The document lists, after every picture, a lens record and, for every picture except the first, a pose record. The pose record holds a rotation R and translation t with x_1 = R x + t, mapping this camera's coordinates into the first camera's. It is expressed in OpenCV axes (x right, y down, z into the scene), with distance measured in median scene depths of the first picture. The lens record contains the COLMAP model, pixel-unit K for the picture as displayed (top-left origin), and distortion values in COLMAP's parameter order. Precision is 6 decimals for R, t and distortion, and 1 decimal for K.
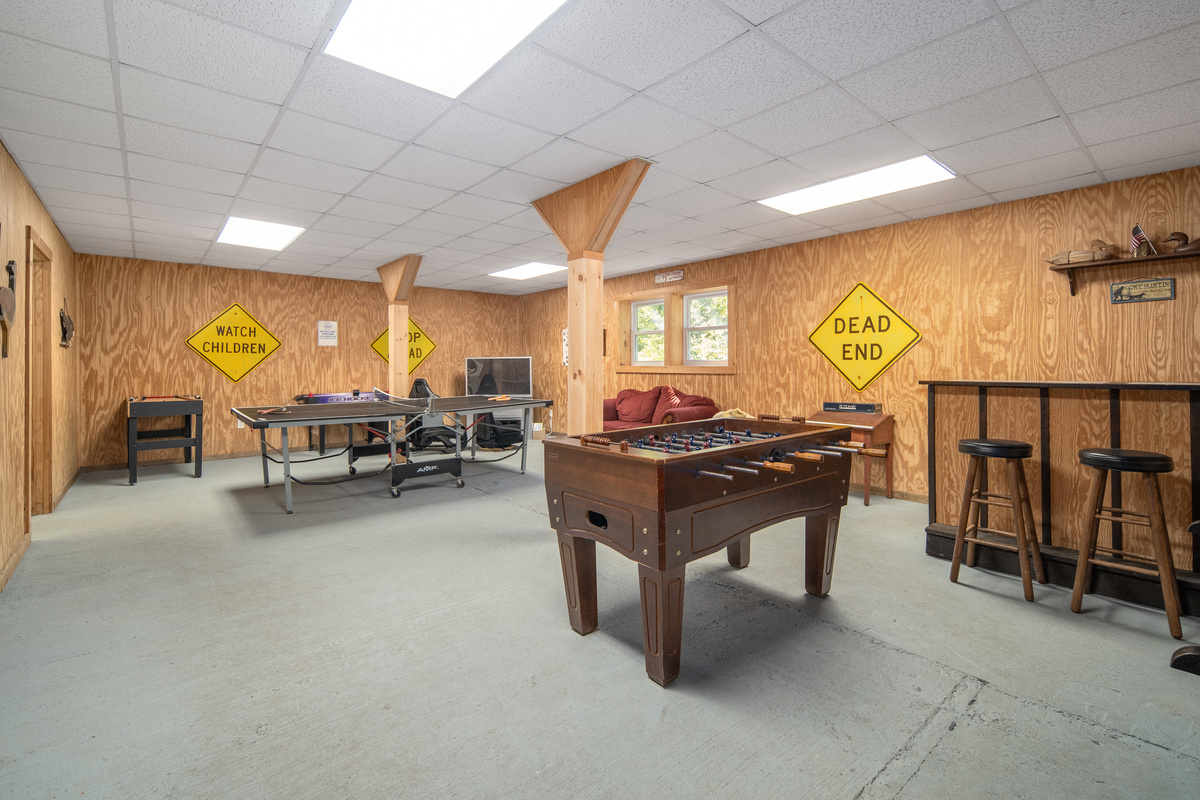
lens RADIAL K [[529.6, 0, 598.3], [0, 529.6, 365.7], [0, 0, 1]] dist [0.004583, -0.001737]
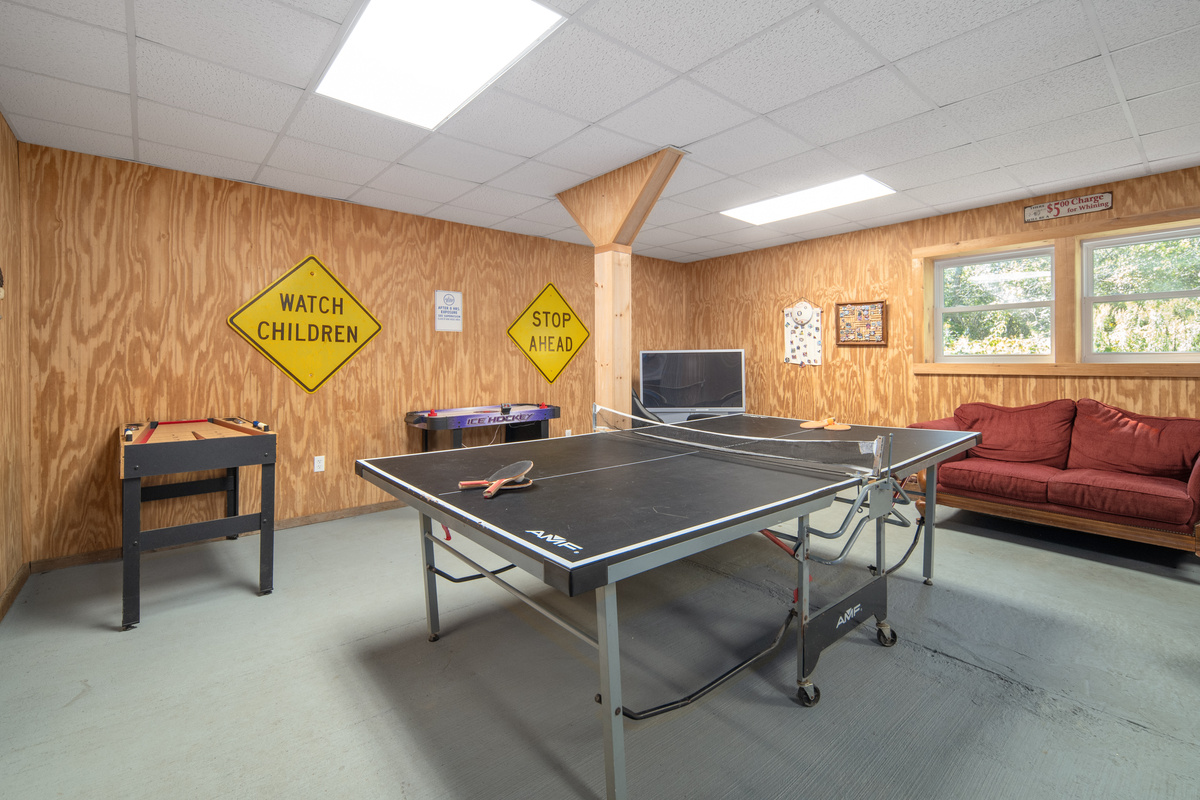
lens RADIAL K [[529.6, 0, 600.5], [0, 529.6, 361.6], [0, 0, 1]] dist [0.004583, -0.001737]
pose [[1.000000, -0.000757, -0.000633, -0.425170], [0.000755, 0.999991, -0.004130, 0.000743], [0.000636, 0.004130, 0.999991, 0.488508]]
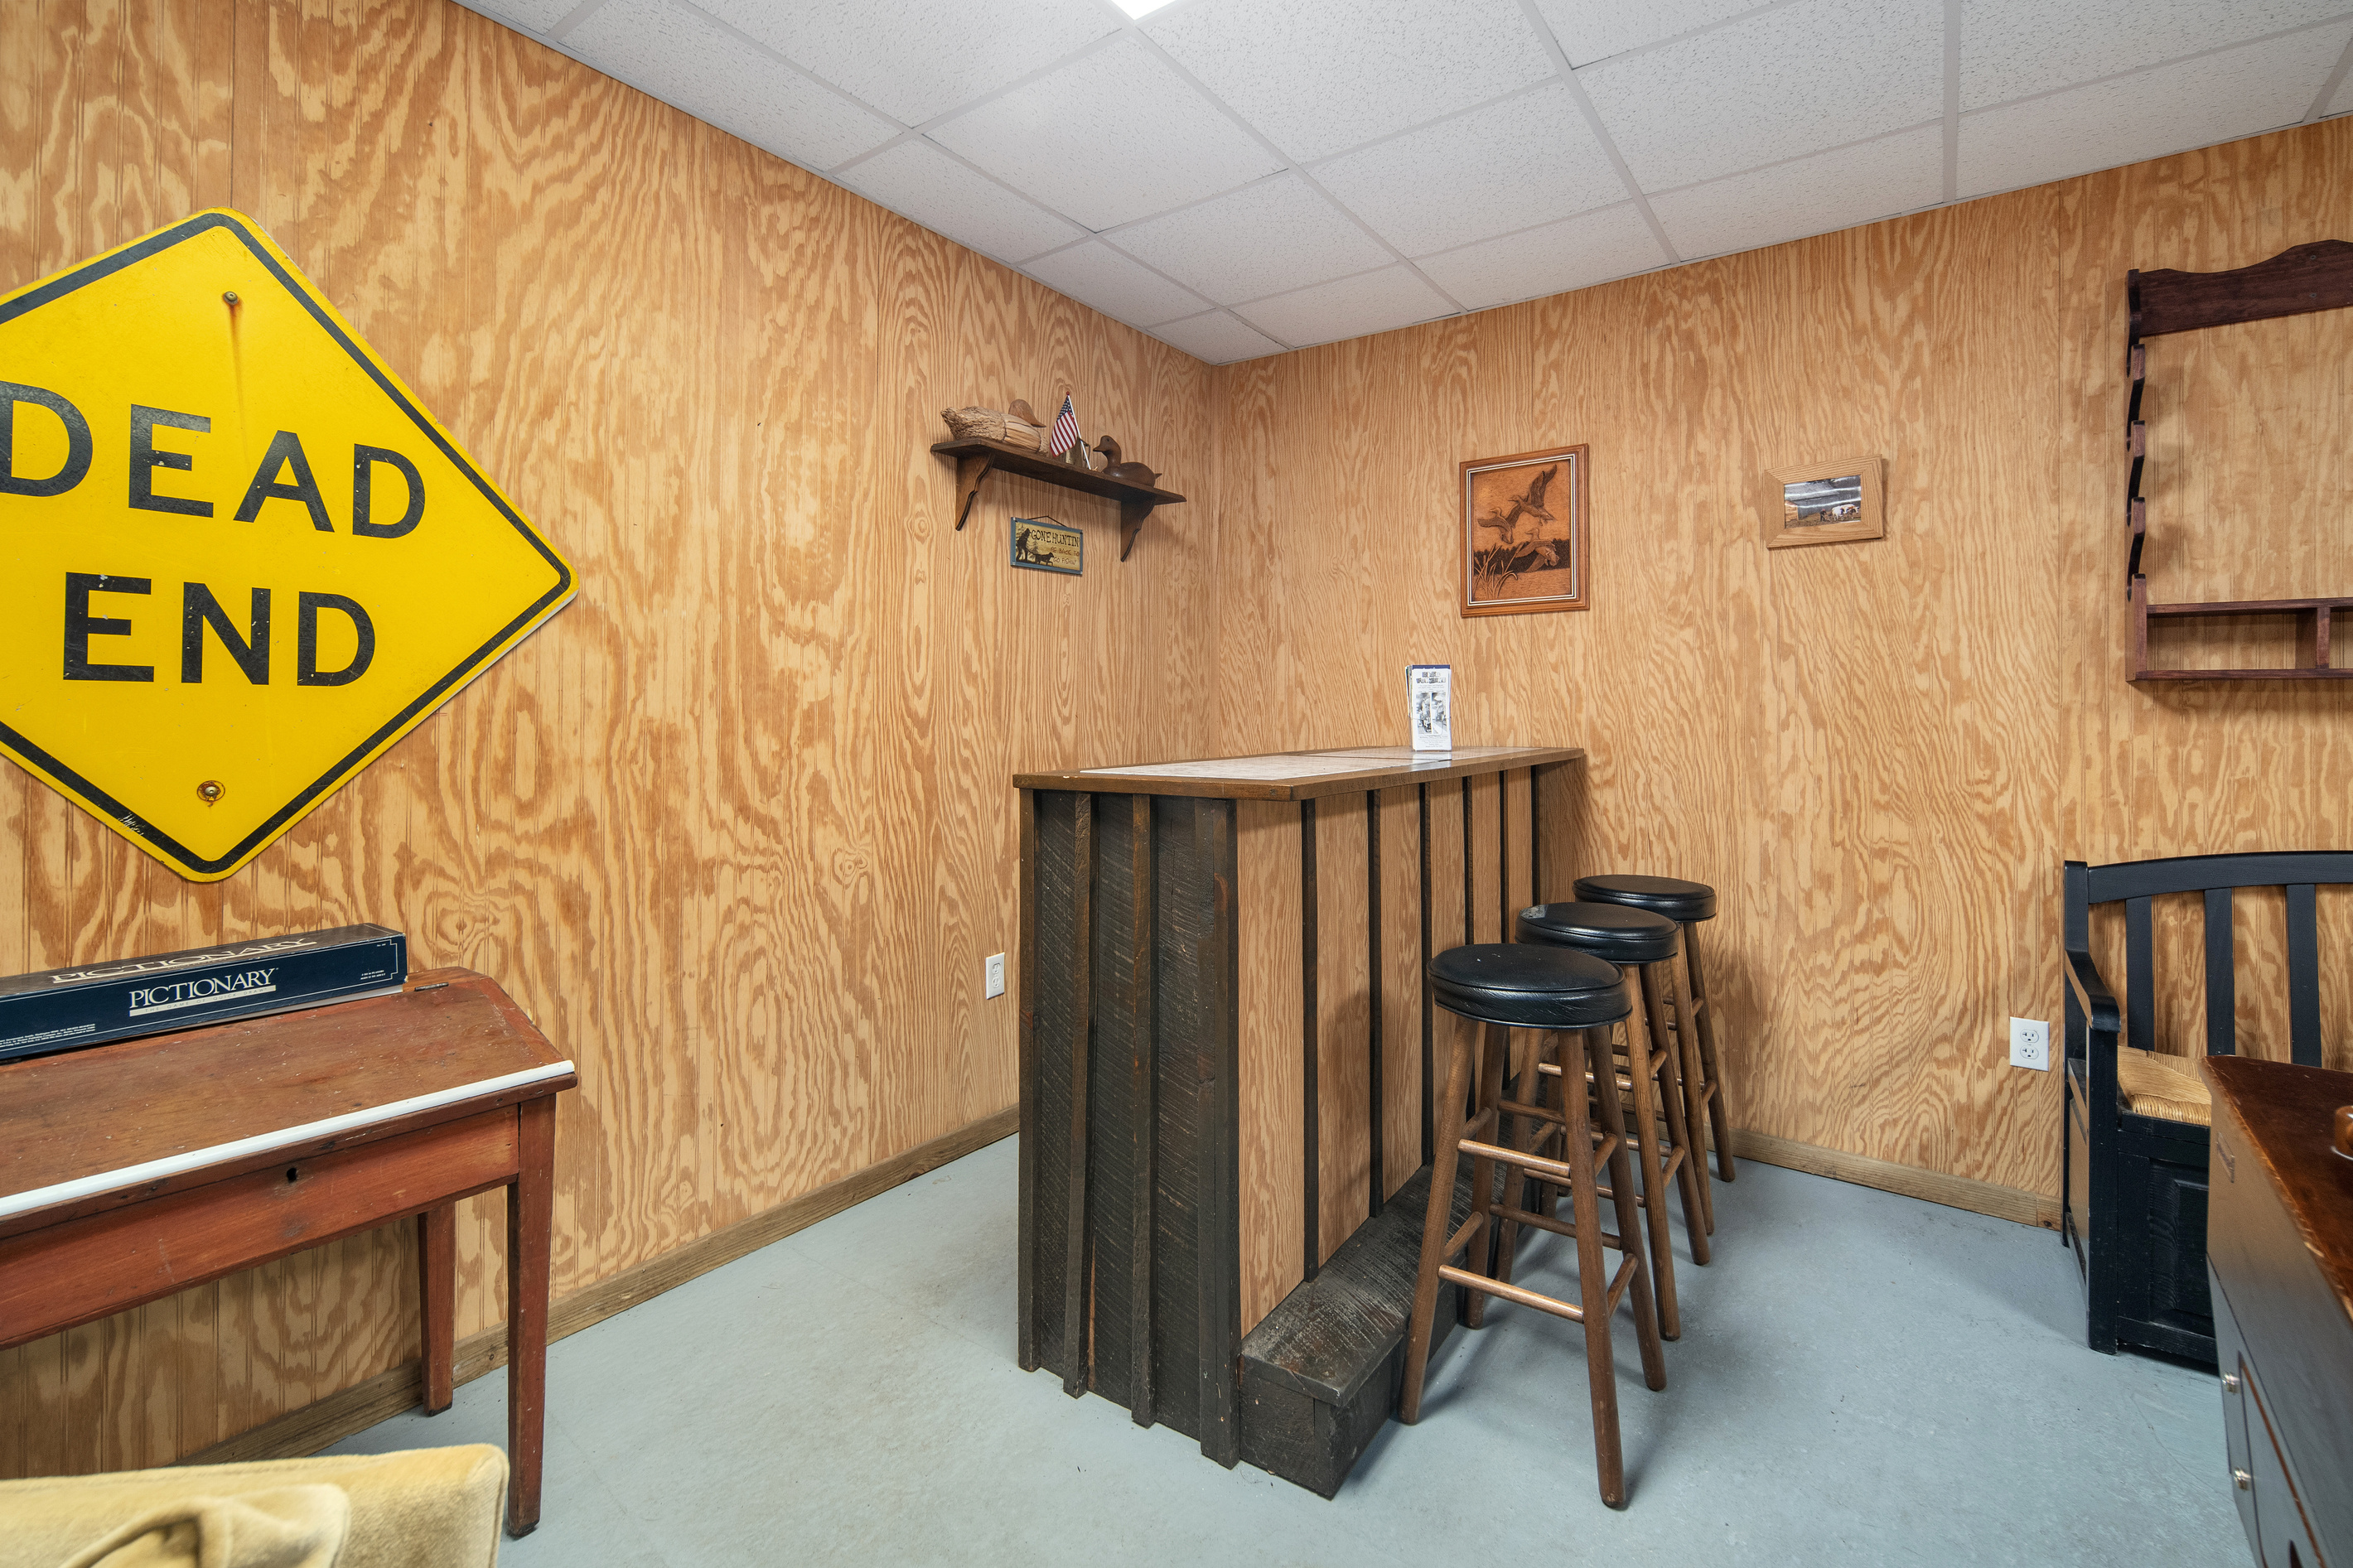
lens RADIAL K [[1038.3, 0, 1181.0], [0, 1038.3, 704.3], [0, 0, 1]] dist [0.004583, -0.001737]
pose [[-0.233930, 0.005102, 0.972240, 0.094792], [-0.002957, 0.999978, -0.005959, -0.002853], [-0.972249, -0.004268, -0.233910, 0.659367]]
